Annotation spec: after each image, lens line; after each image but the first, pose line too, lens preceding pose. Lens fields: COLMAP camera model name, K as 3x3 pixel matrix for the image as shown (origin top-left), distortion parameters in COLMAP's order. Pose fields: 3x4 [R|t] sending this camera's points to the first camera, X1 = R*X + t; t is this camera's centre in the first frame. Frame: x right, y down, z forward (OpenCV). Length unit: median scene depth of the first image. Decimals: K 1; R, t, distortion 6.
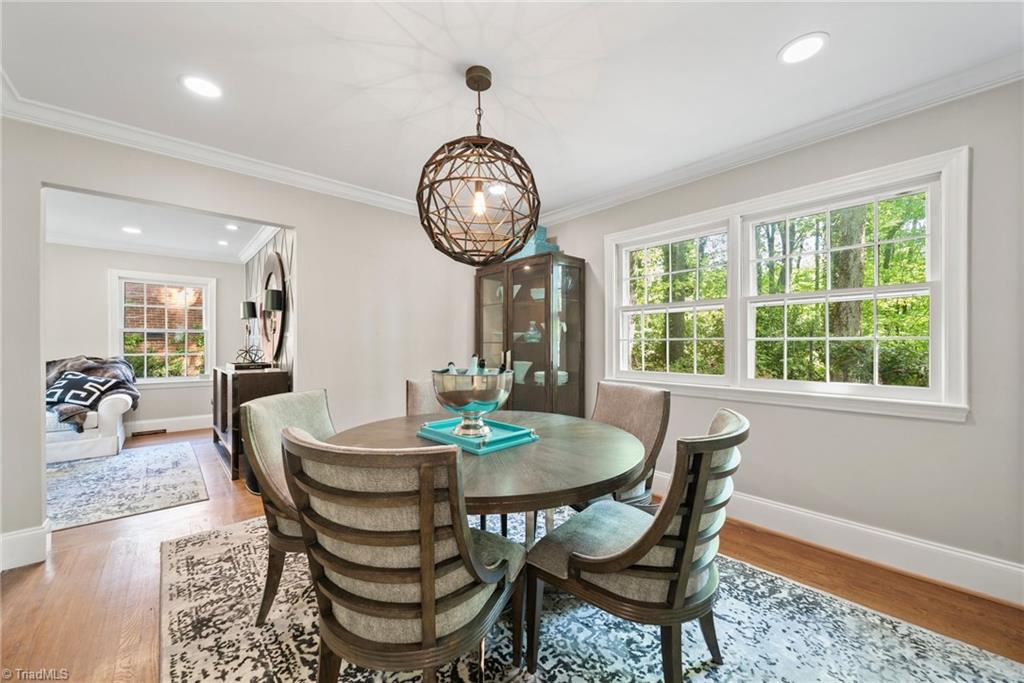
lens RADIAL K [[395.9, 0, 510.9], [0, 395.9, 343.0], [0, 0, 1]] dist [-0.002661, -0.000400]
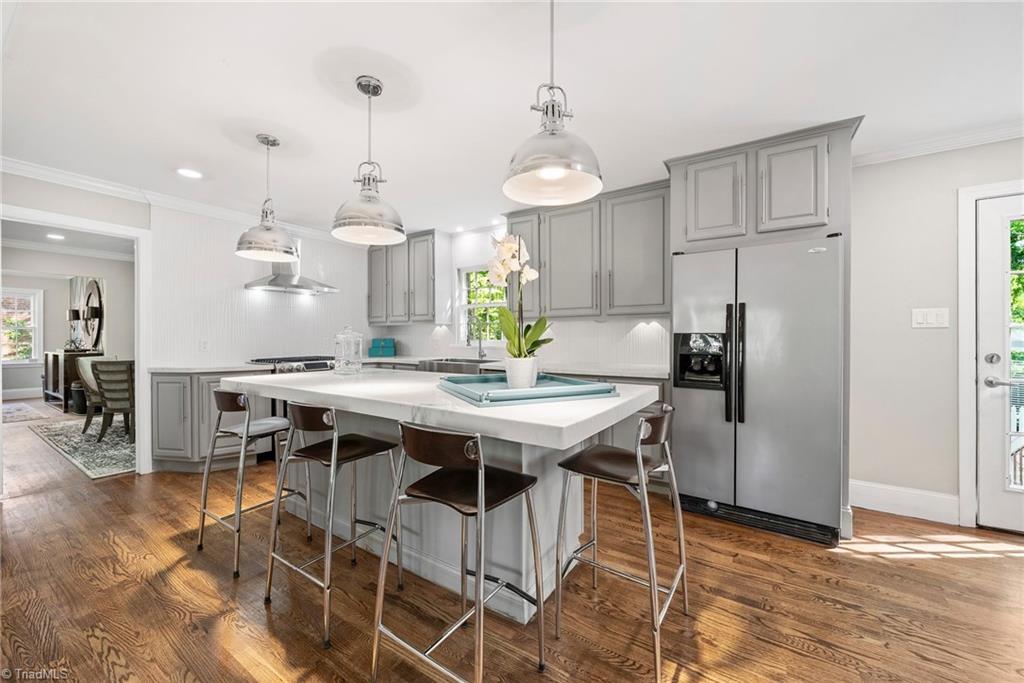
lens RADIAL K [[395.9, 0, 506.8], [0, 395.9, 339.0], [0, 0, 1]] dist [-0.002661, -0.000400]
pose [[0.966130, 0.006414, 0.257975, 0.720052], [-0.007504, 0.999967, 0.003242, -0.010734], [-0.257945, -0.005068, 0.966146, -1.158065]]
